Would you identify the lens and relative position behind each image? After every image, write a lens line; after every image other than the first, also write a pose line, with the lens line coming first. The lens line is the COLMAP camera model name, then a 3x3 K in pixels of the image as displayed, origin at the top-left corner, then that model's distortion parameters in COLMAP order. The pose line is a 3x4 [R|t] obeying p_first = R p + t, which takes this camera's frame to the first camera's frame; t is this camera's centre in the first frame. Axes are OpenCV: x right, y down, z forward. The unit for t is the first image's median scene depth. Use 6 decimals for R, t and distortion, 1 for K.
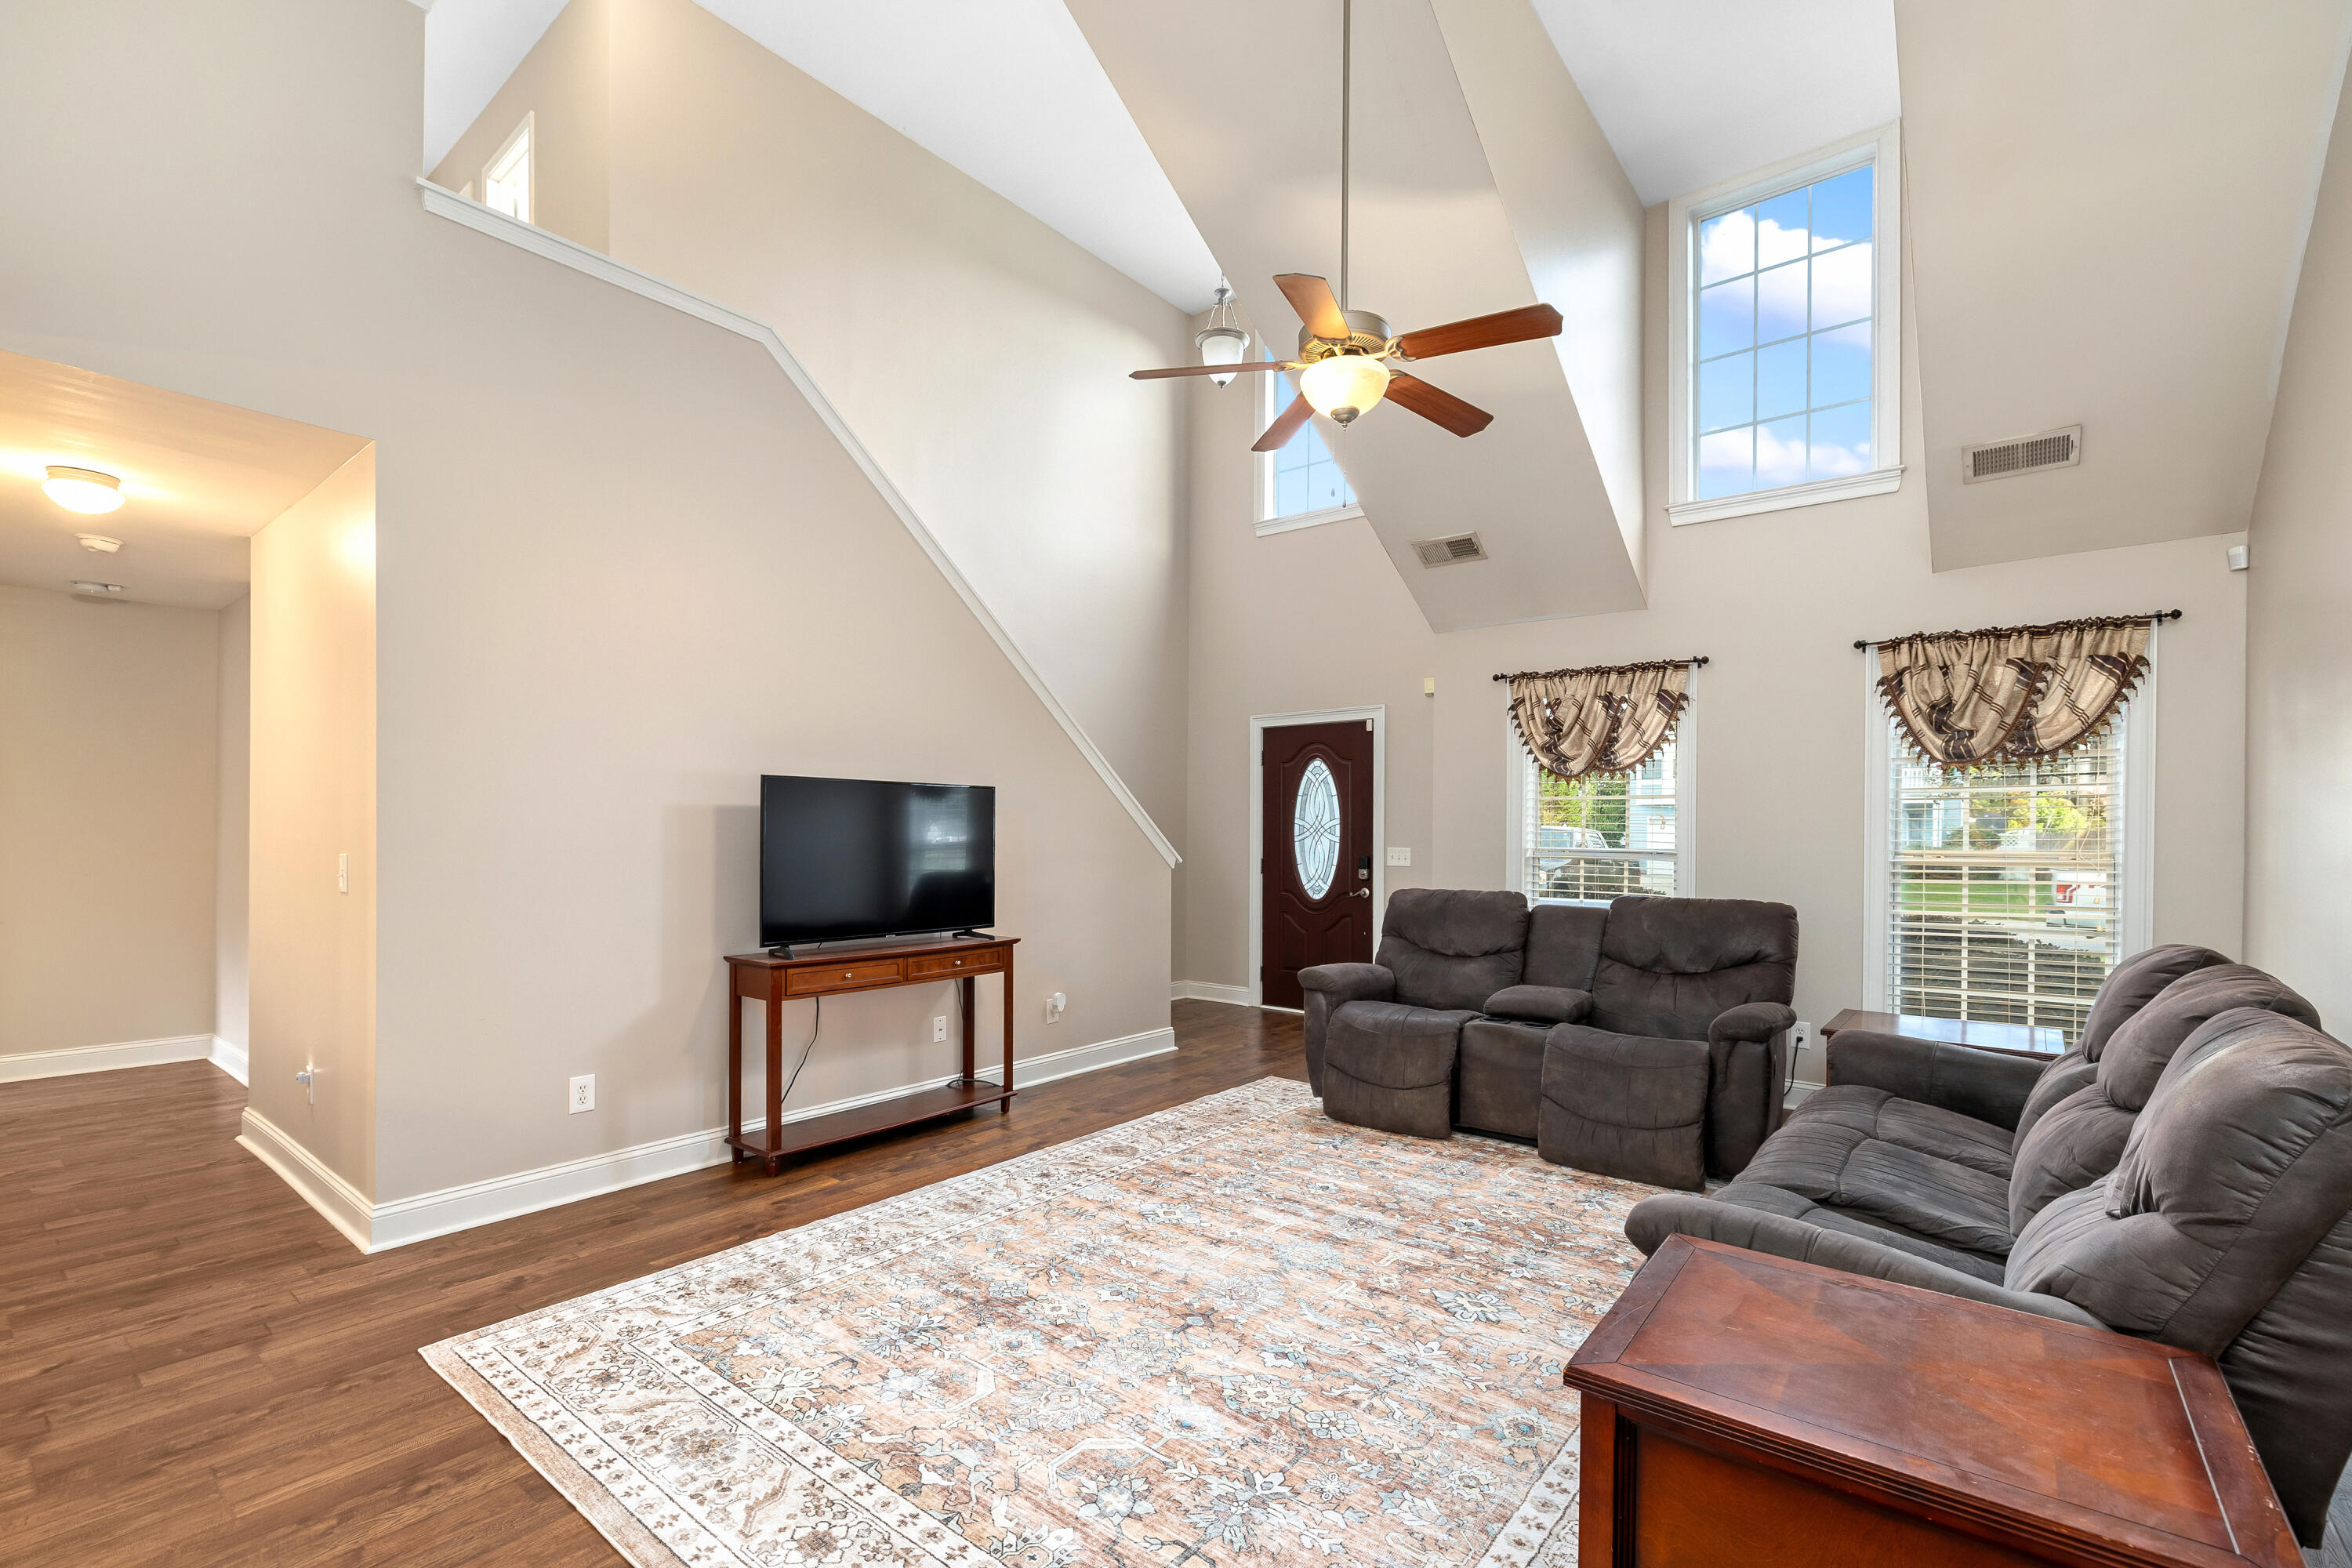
lens RADIAL K [[1039.9, 0, 1173.9], [0, 1039.9, 836.7], [0, 0, 1]] dist [0.003136, 0.000323]
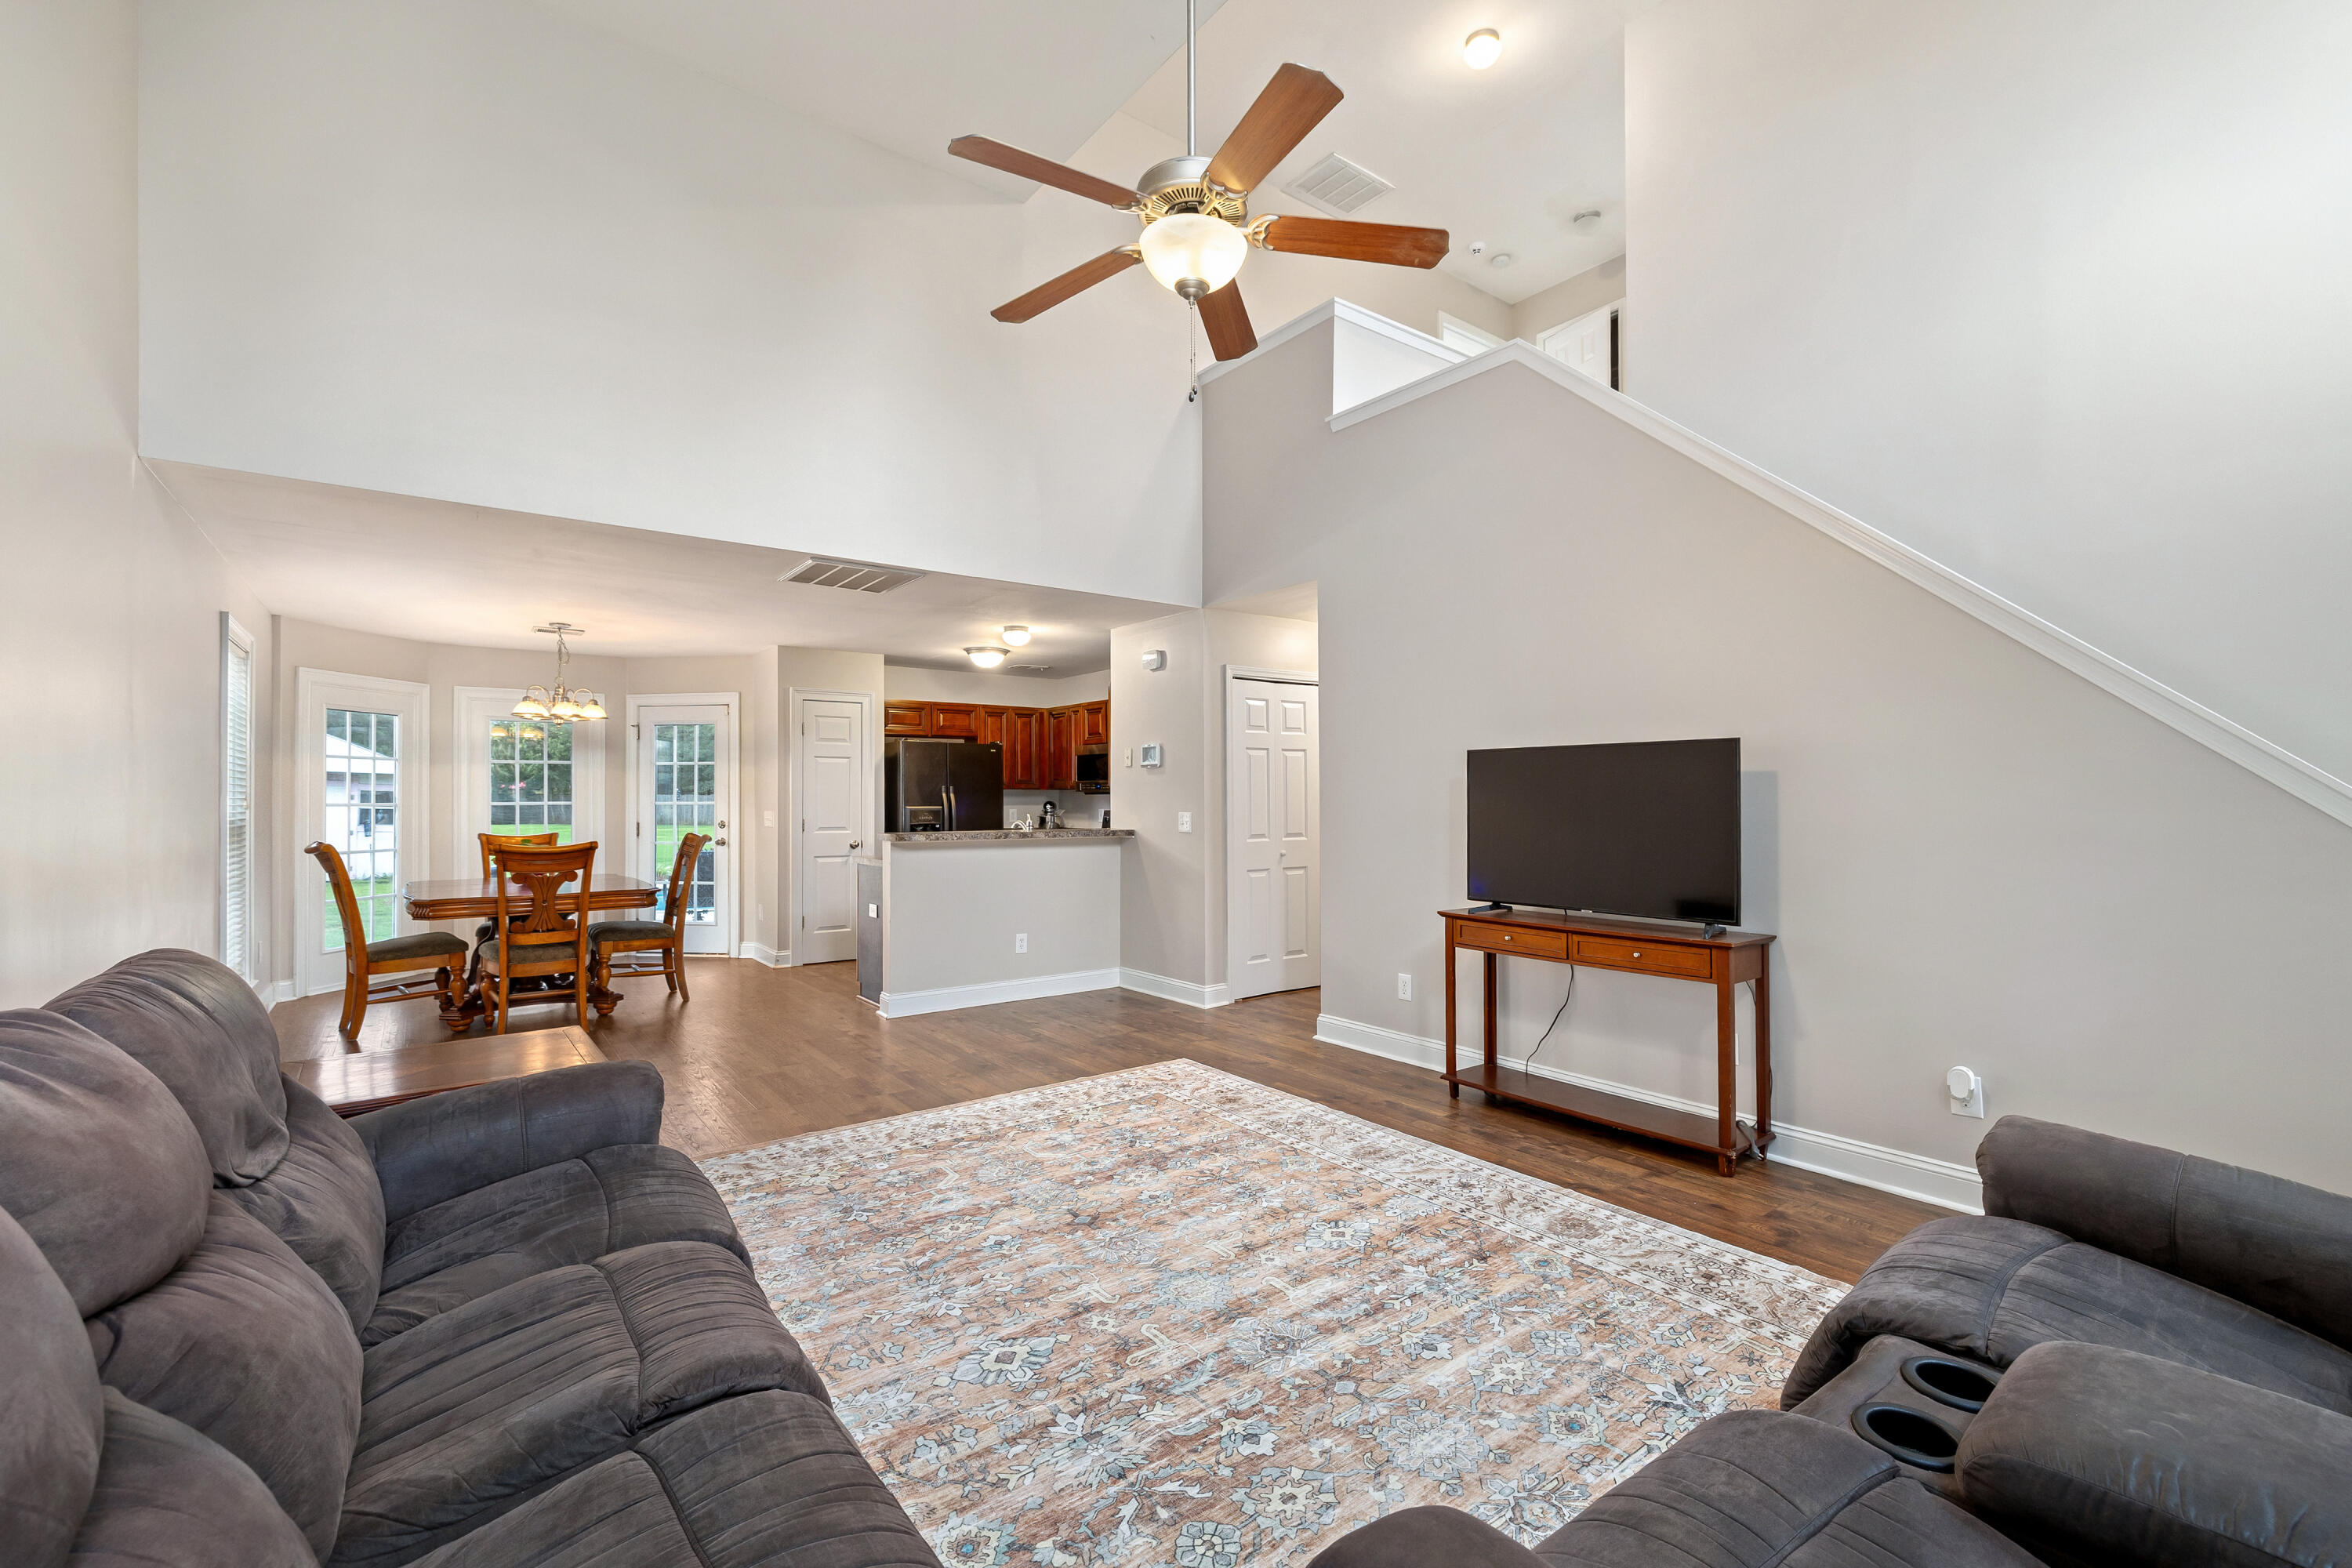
lens RADIAL K [[989.2, 0, 1183.9], [0, 989.2, 783.1], [0, 0, 1]] dist [0.002666, 0.000199]
pose [[-0.237620, -0.023566, -0.971072, 0.806353], [-0.002306, 0.999717, -0.023697, 0.003977], [0.971355, -0.003392, -0.237607, 1.028559]]
